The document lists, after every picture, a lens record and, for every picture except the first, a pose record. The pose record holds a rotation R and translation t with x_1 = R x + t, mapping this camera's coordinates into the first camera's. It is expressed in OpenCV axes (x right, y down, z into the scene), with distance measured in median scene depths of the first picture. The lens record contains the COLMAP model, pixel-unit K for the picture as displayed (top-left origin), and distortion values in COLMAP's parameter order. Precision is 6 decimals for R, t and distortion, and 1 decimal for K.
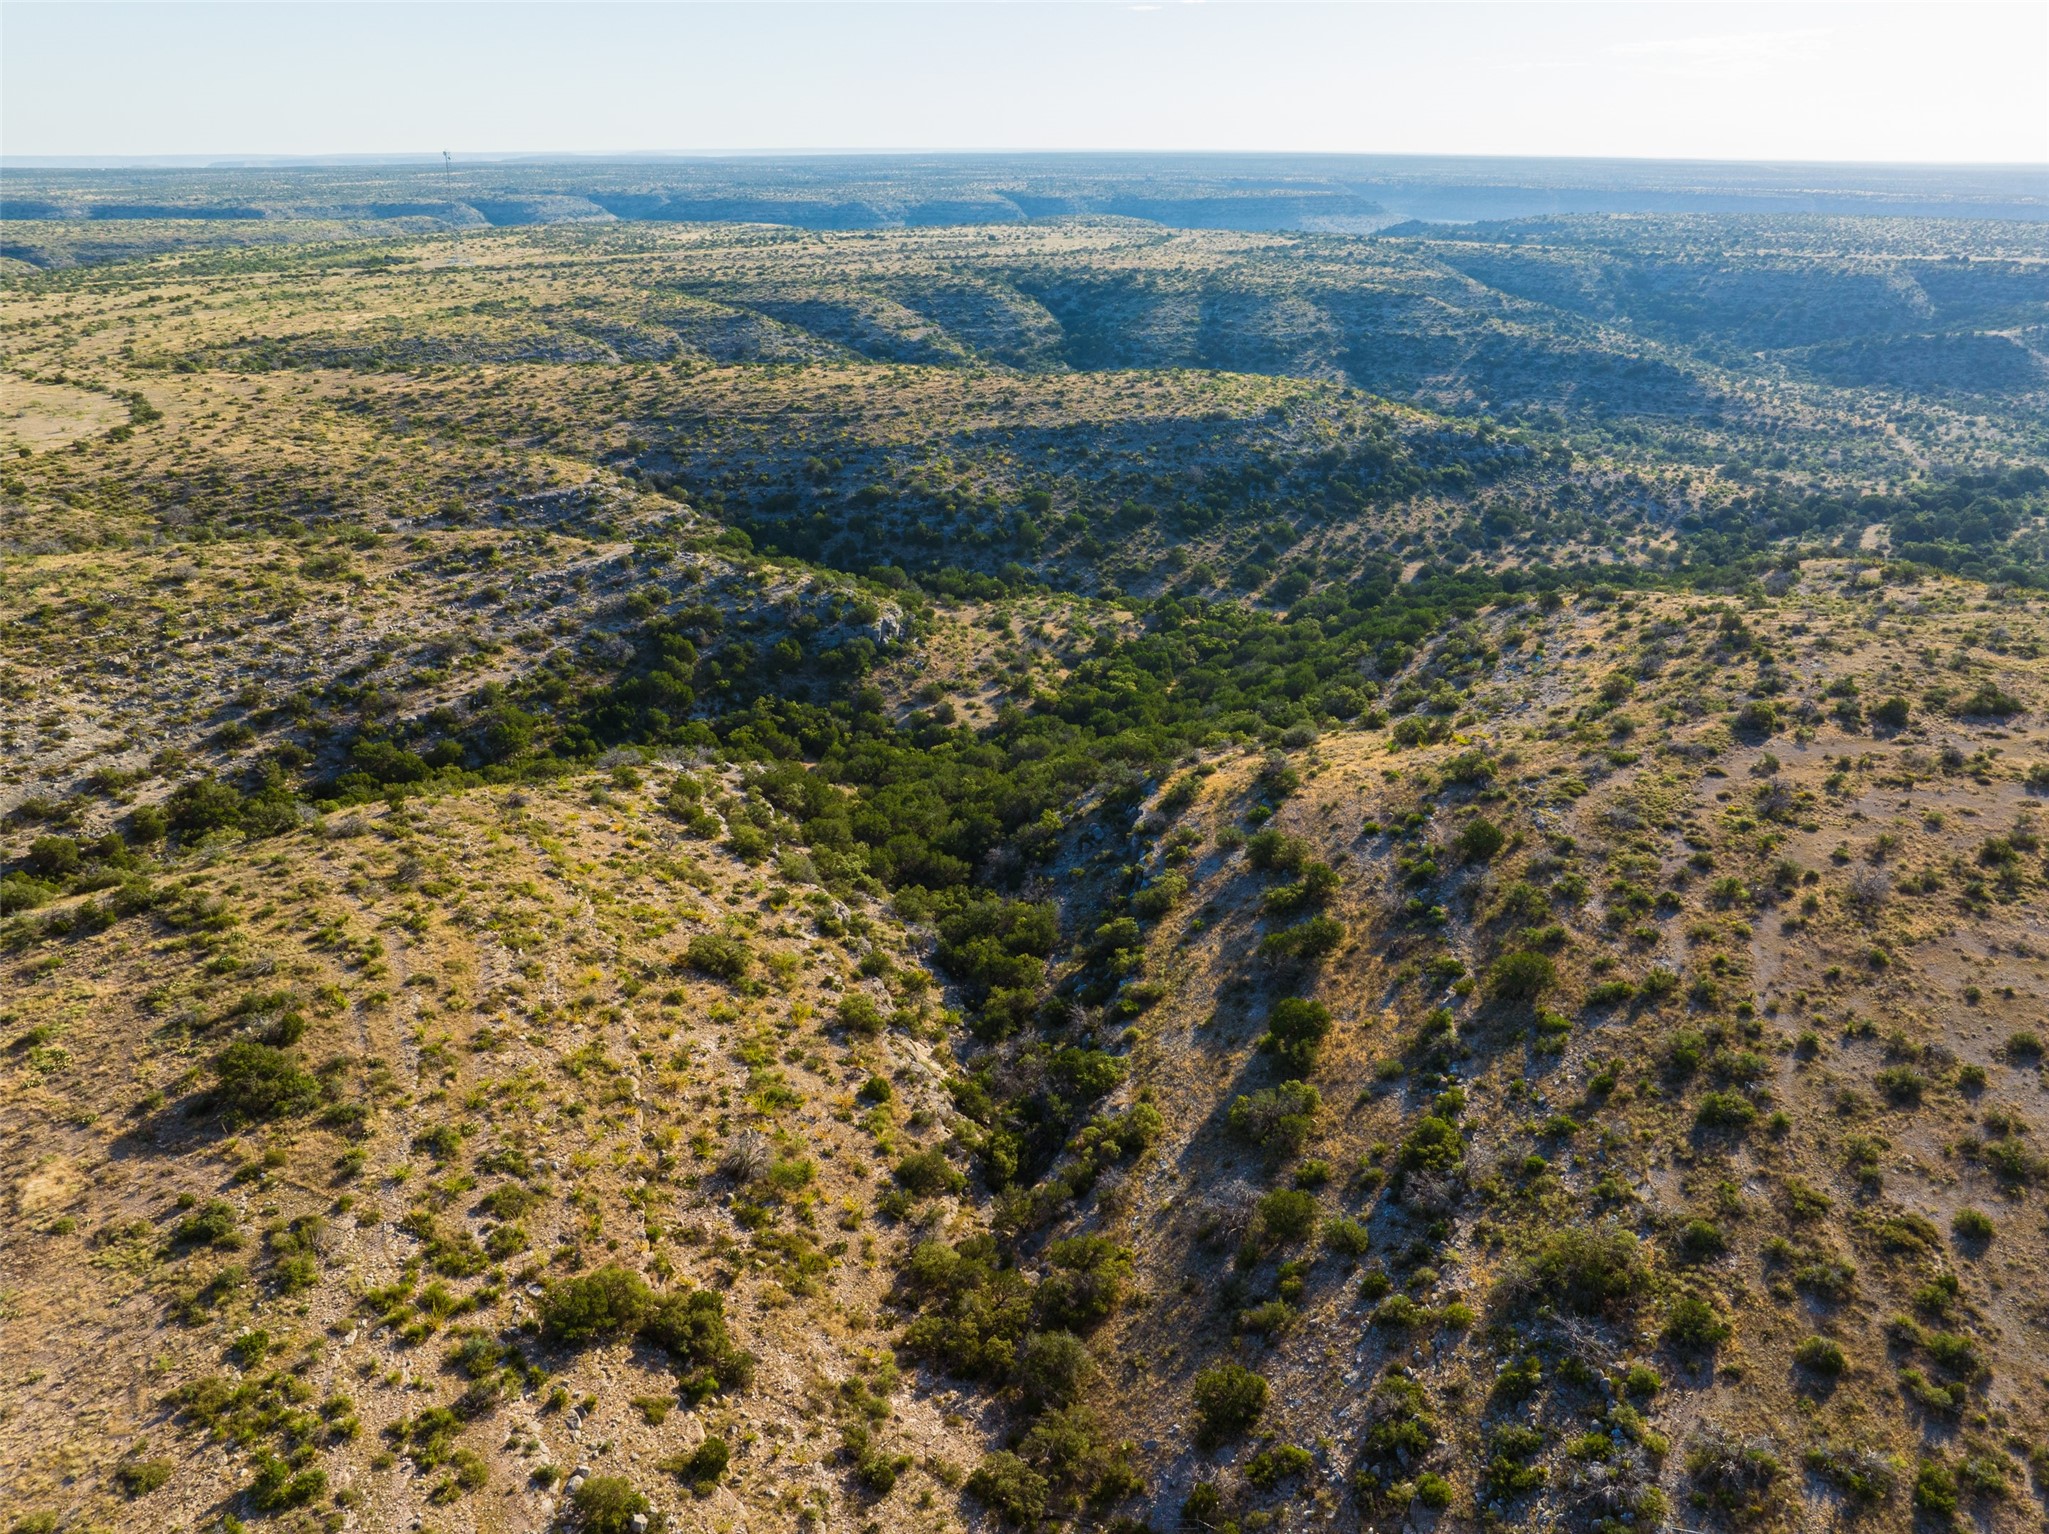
lens RADIAL K [[1457.0, 0, 1019.2], [0, 1457.0, 757.7], [0, 0, 1]] dist [-0.041187, 0.008177]
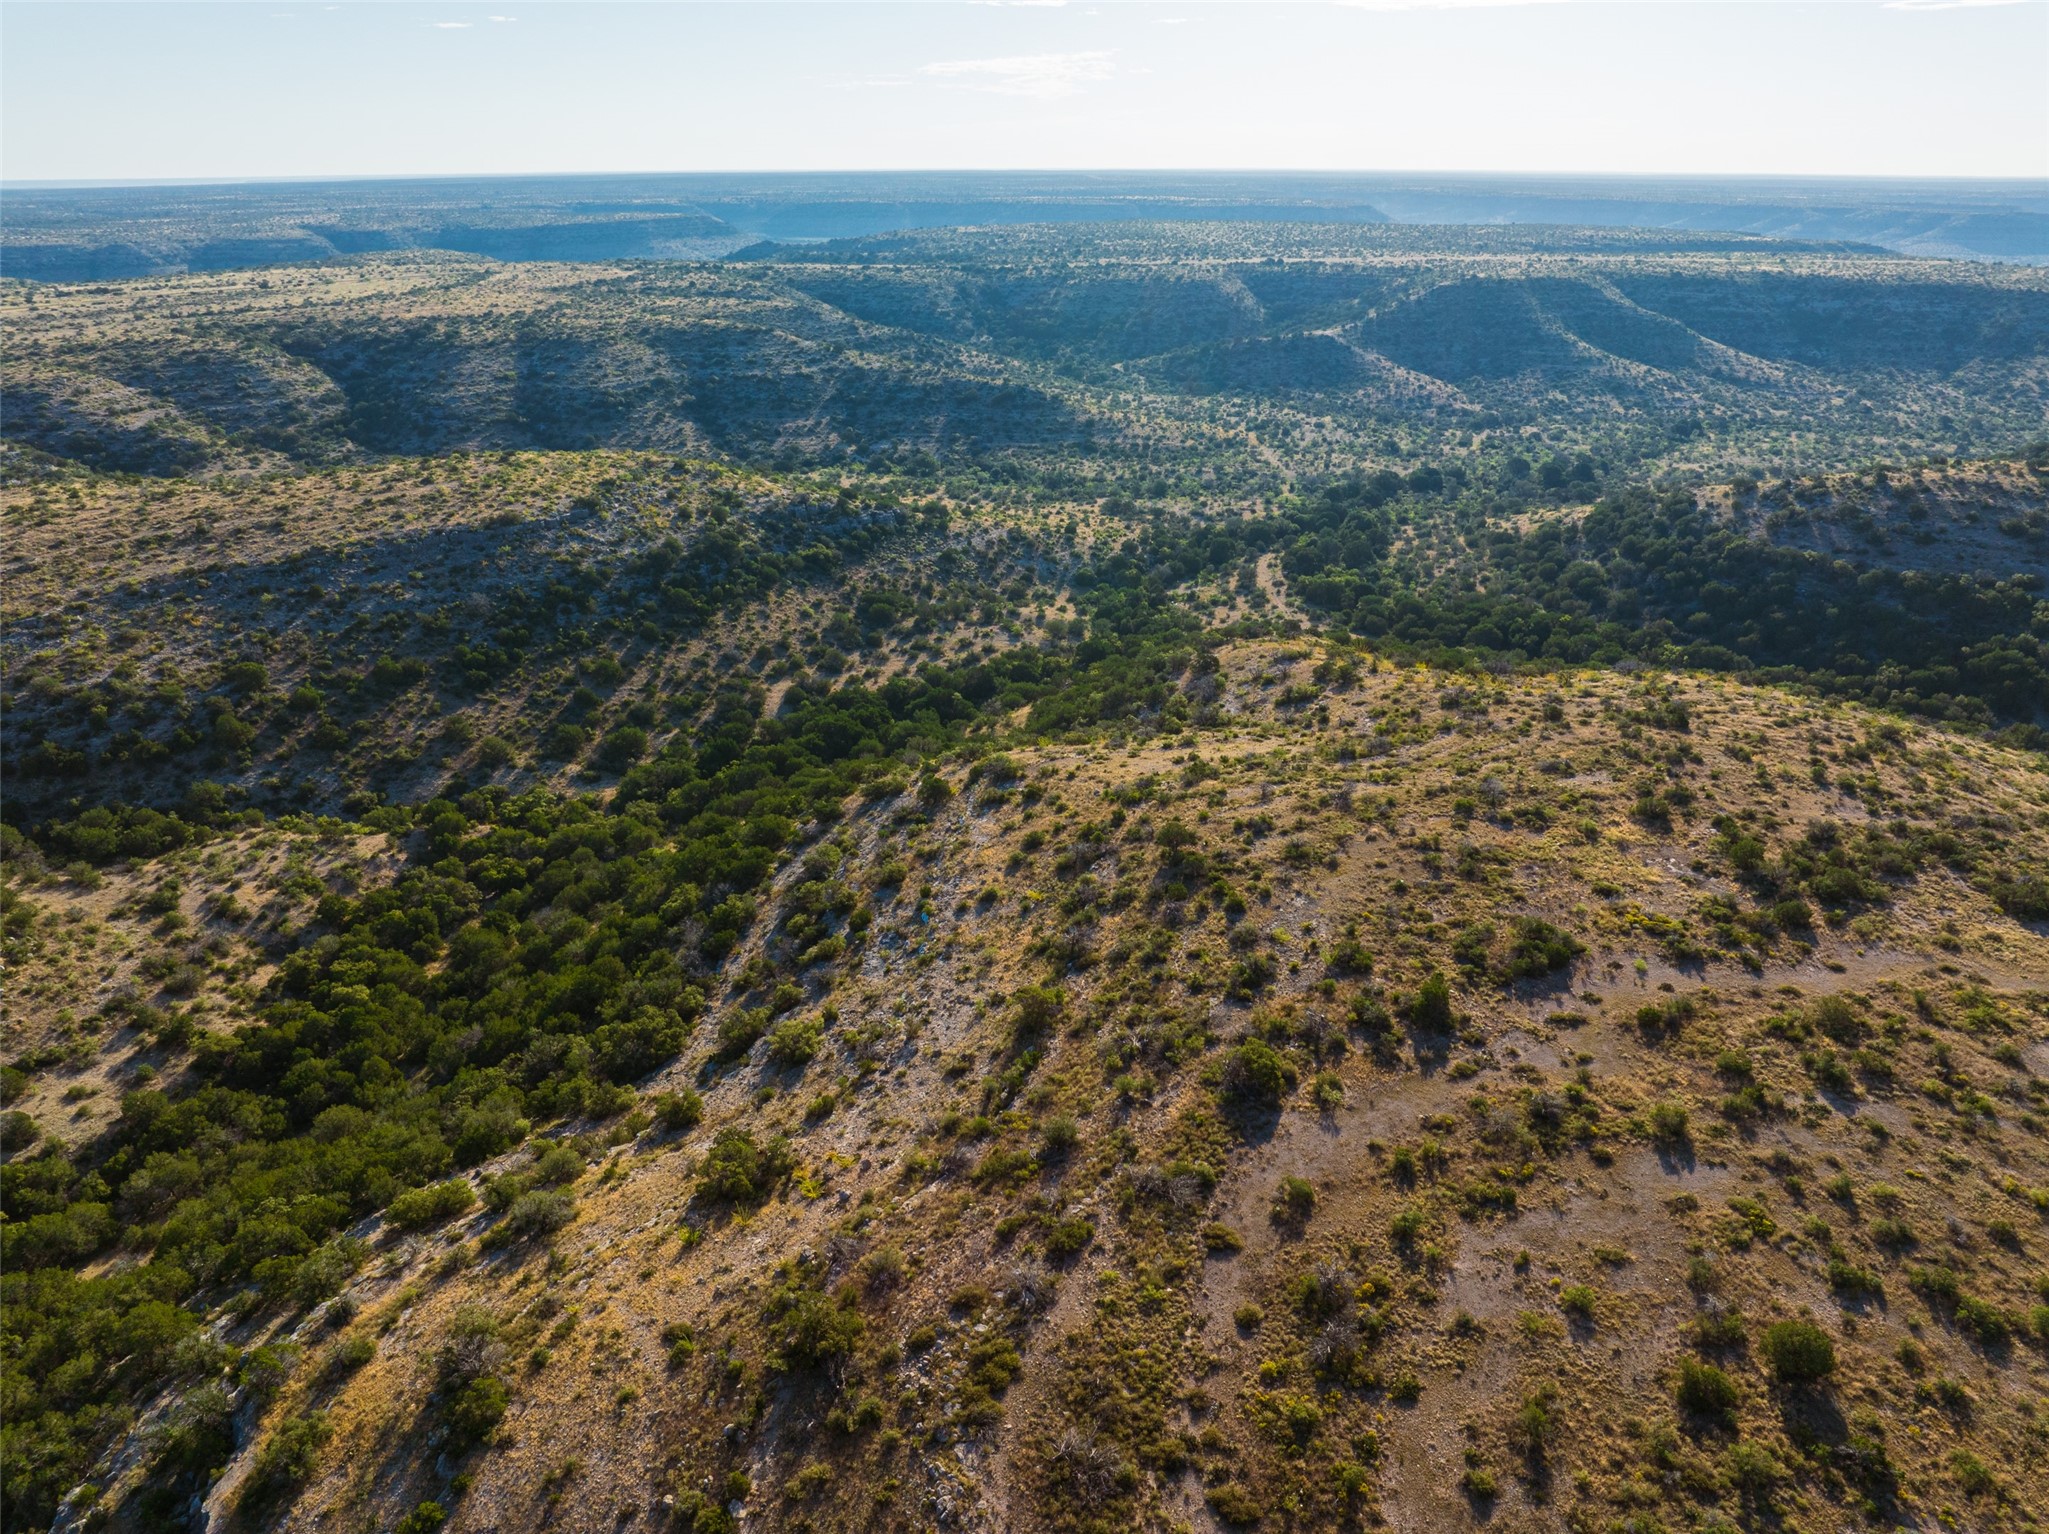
lens RADIAL K [[1457.0, 0, 1019.2], [0, 1457.0, 757.7], [0, 0, 1]] dist [-0.041187, 0.008177]
pose [[0.919336, -0.155334, 0.361514, 0.087118], [0.159425, 0.987033, 0.018684, -0.078798], [-0.359728, 0.040458, 0.932180, 0.182935]]
